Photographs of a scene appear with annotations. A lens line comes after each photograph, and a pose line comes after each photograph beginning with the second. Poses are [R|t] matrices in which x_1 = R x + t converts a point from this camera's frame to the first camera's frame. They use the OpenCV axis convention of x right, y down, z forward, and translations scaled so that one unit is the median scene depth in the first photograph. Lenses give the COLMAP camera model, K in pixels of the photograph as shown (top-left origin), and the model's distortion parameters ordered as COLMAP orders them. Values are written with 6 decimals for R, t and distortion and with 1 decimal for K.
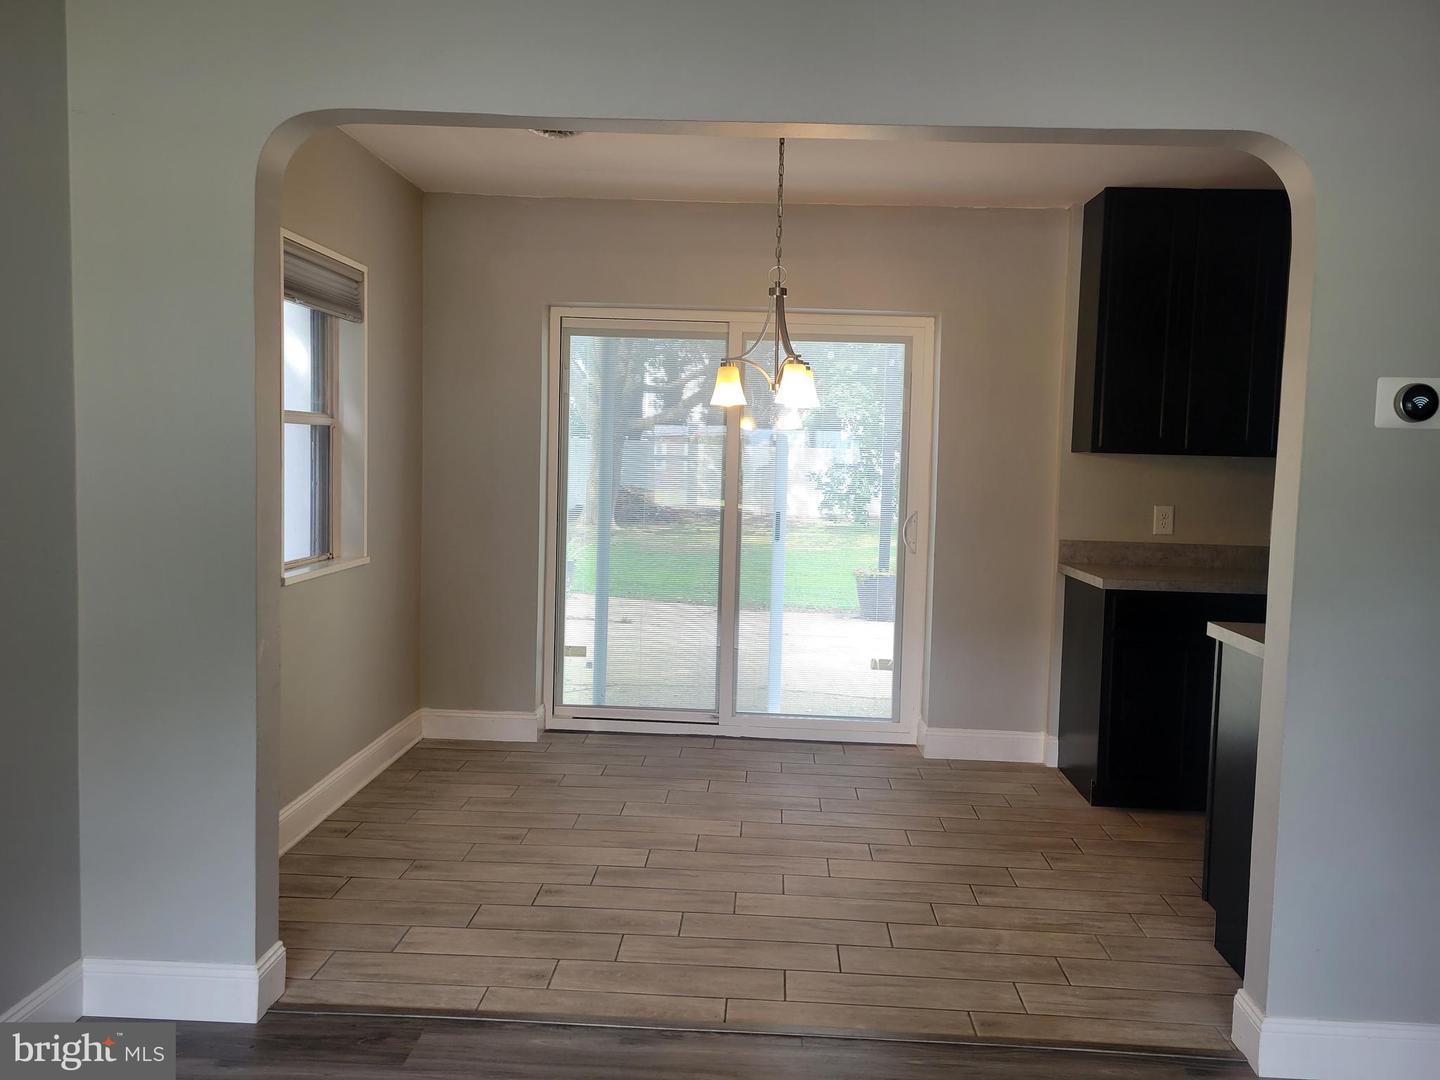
lens RADIAL K [[1079.8, 0, 733.7], [0, 1079.8, 522.1], [0, 0, 1]] dist [0.061082, -0.046913]
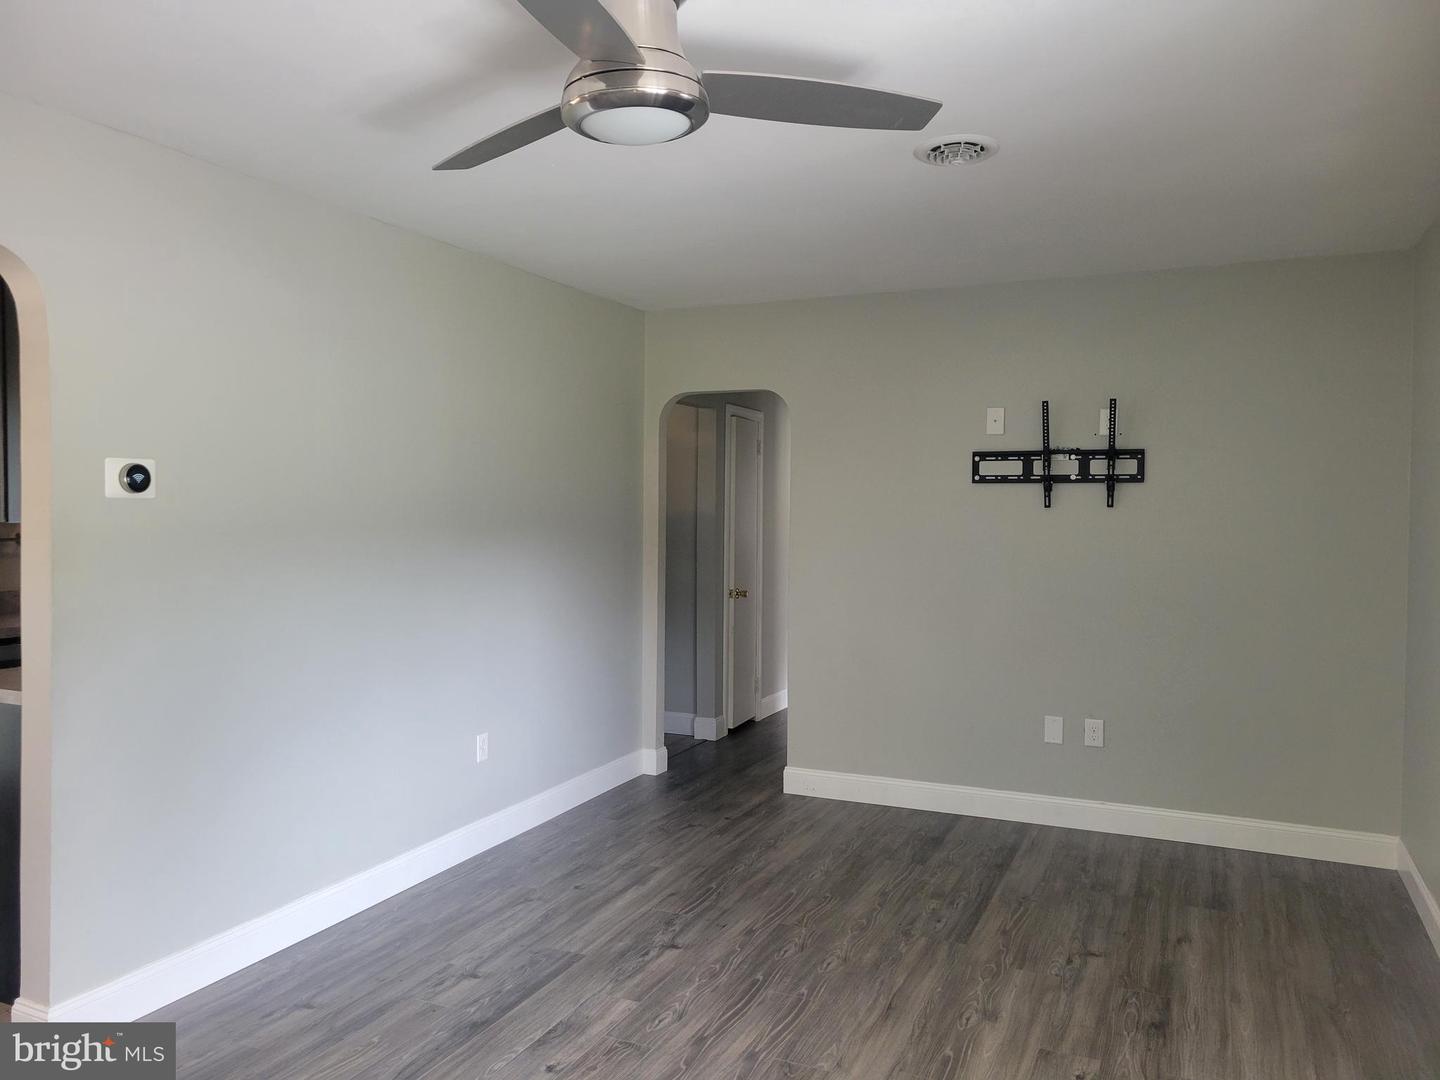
lens RADIAL K [[1079.8, 0, 728.7], [0, 1079.8, 536.6], [0, 0, 1]] dist [0.061082, -0.046913]
pose [[0.379252, -0.052817, 0.923785, -0.190661], [0.059812, 0.997681, 0.032487, -0.025587], [-0.923358, 0.042933, 0.381531, -0.080524]]
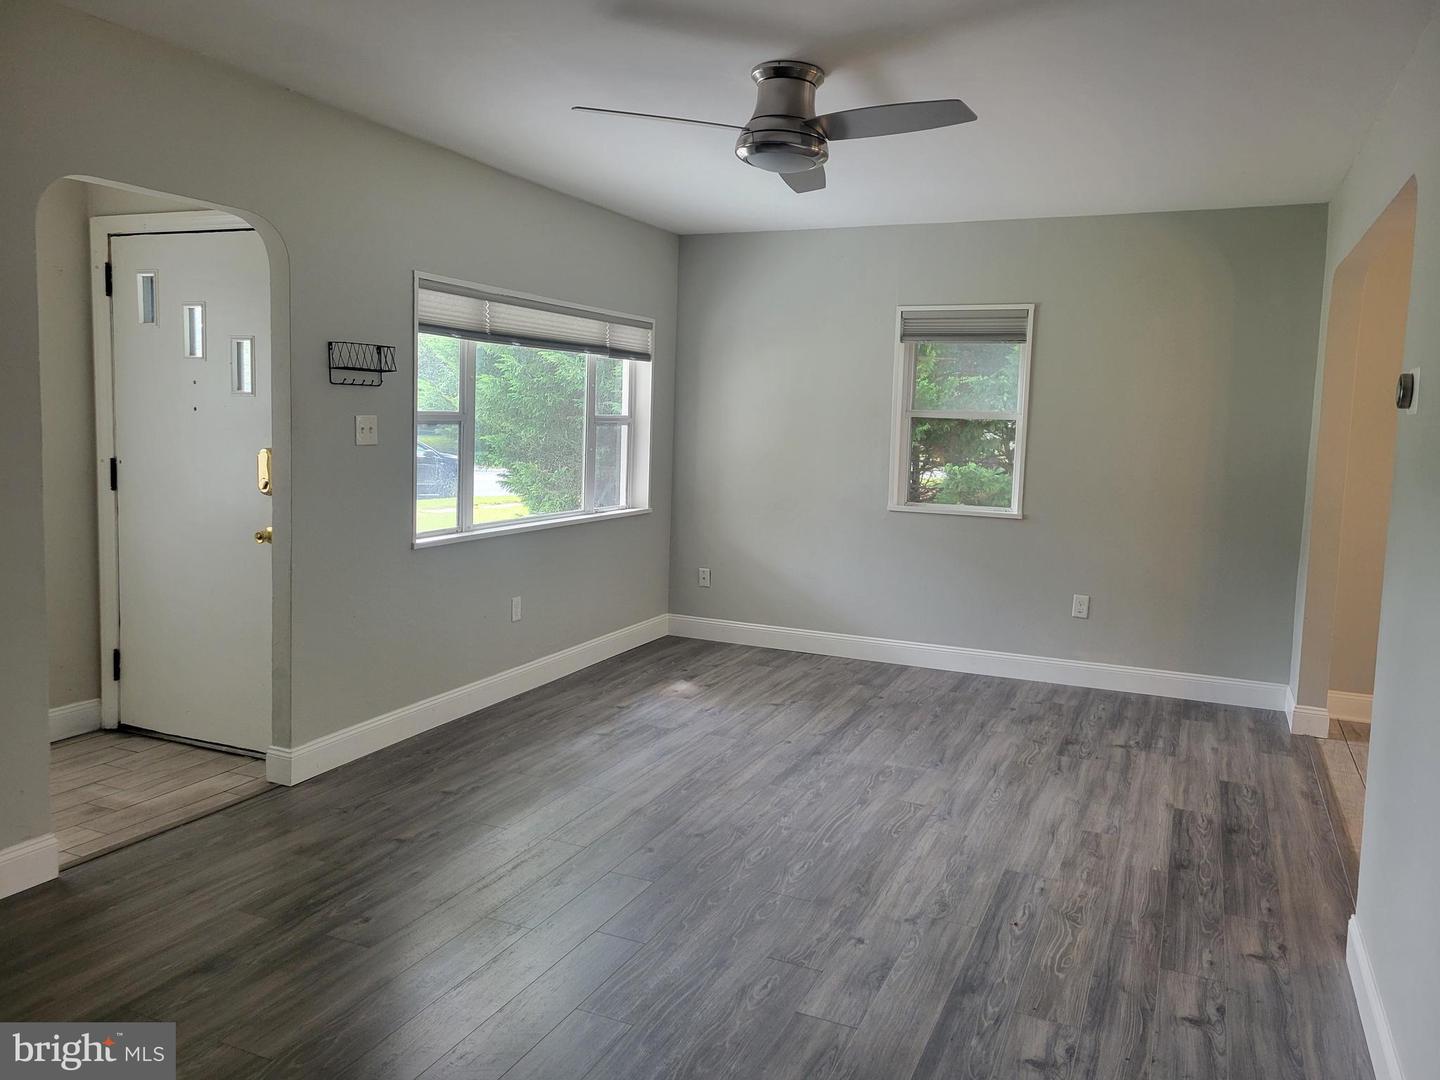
lens RADIAL K [[1079.8, 0, 718.7], [0, 1079.8, 516.7], [0, 0, 1]] dist [0.061082, -0.046913]
pose [[-0.382166, 0.050950, -0.922688, 1.201813], [-0.097840, 0.990636, 0.095226, -0.013904], [0.918900, 0.126668, -0.373603, 0.501651]]
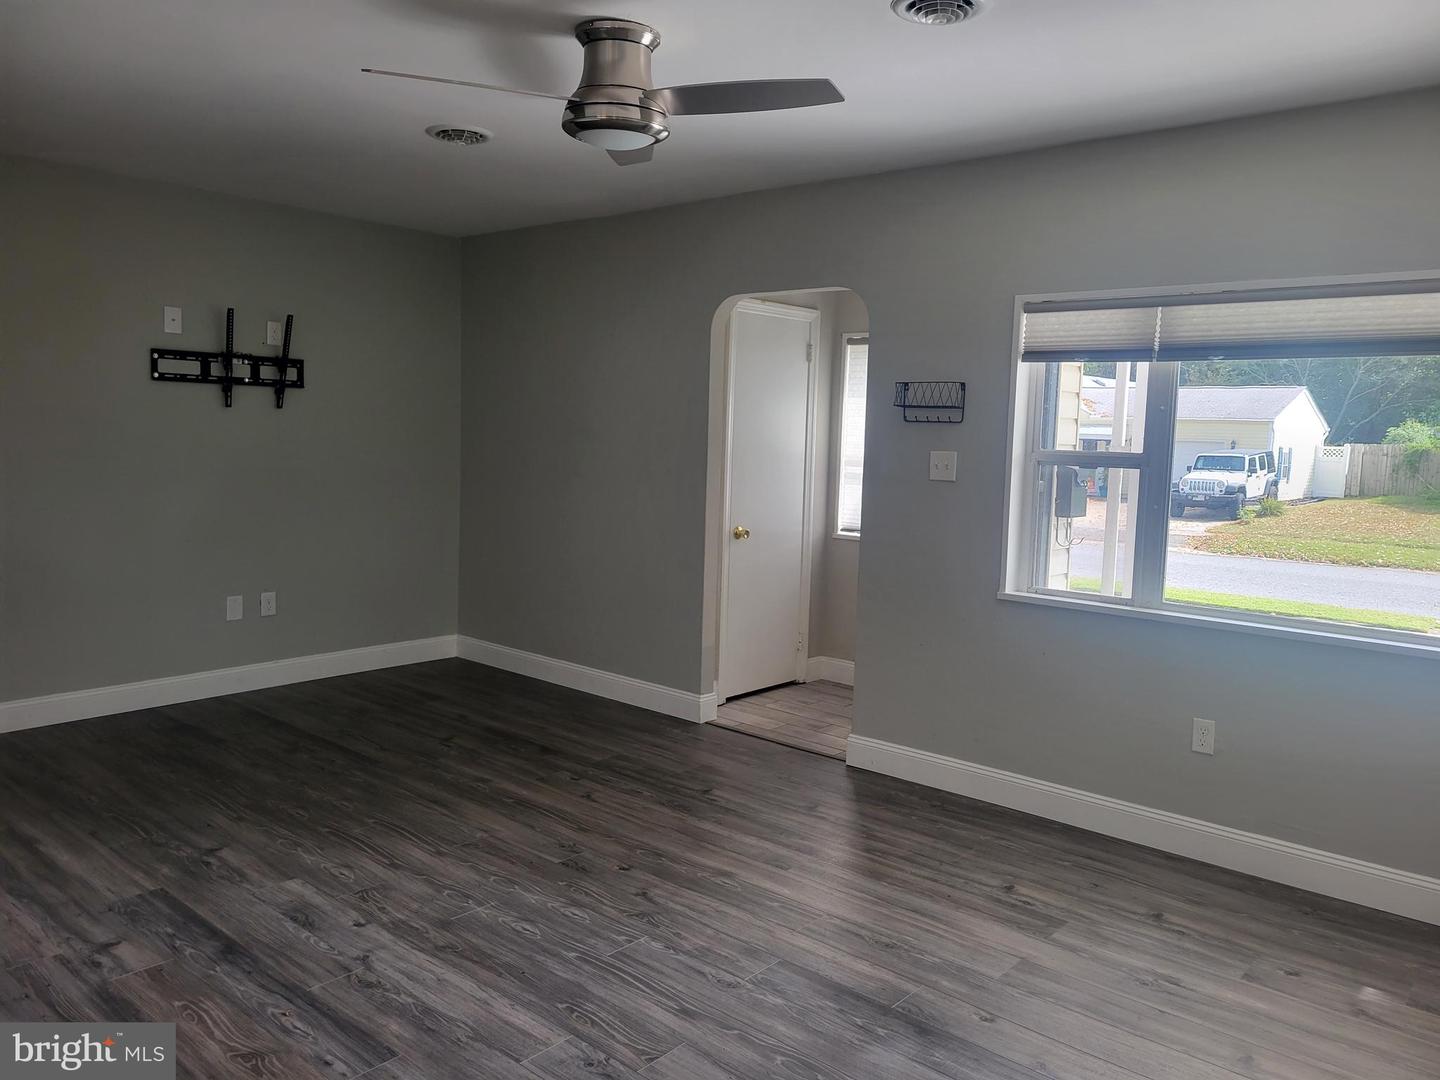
lens RADIAL K [[1079.8, 0, 726.5], [0, 1079.8, 529.0], [0, 0, 1]] dist [0.061082, -0.046913]
pose [[-0.771635, -0.110284, 0.626432, -0.257648], [-0.013629, 0.987495, 0.157061, -0.070858], [-0.635920, 0.112656, -0.763488, 0.759674]]
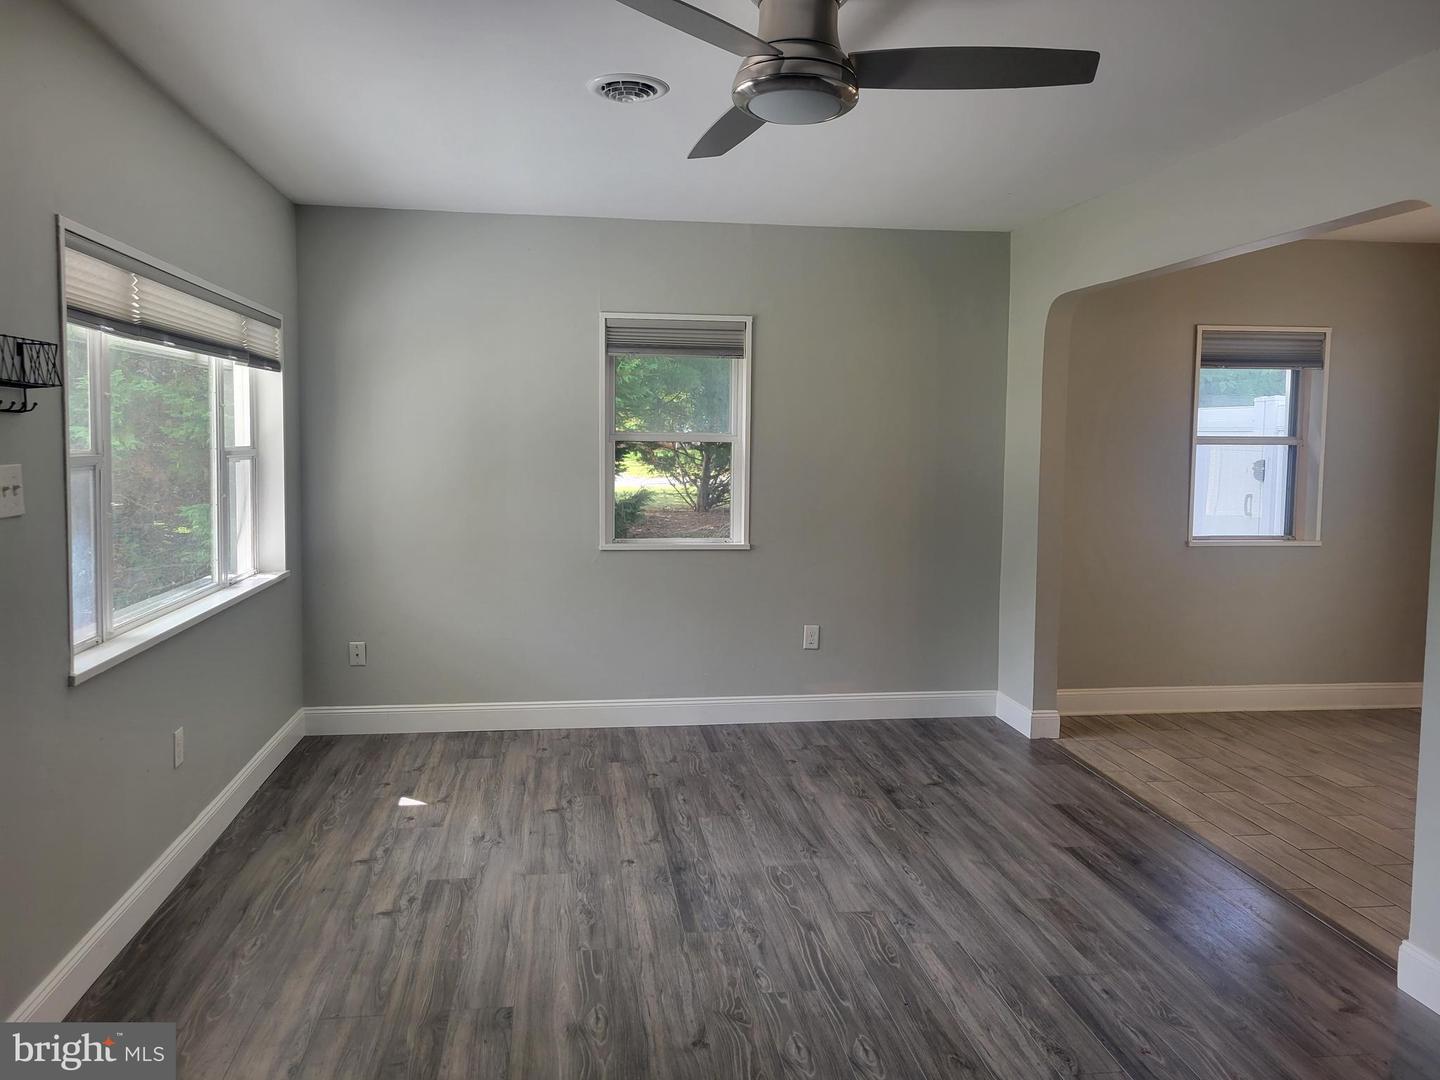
lens RADIAL K [[1079.8, 0, 709.5], [0, 1079.8, 521.4], [0, 0, 1]] dist [0.061082, -0.046913]
pose [[0.163580, 0.051495, -0.985185, 0.992614], [-0.068401, 0.996825, 0.040746, 0.003702], [0.984156, 0.060722, 0.166583, 0.026968]]
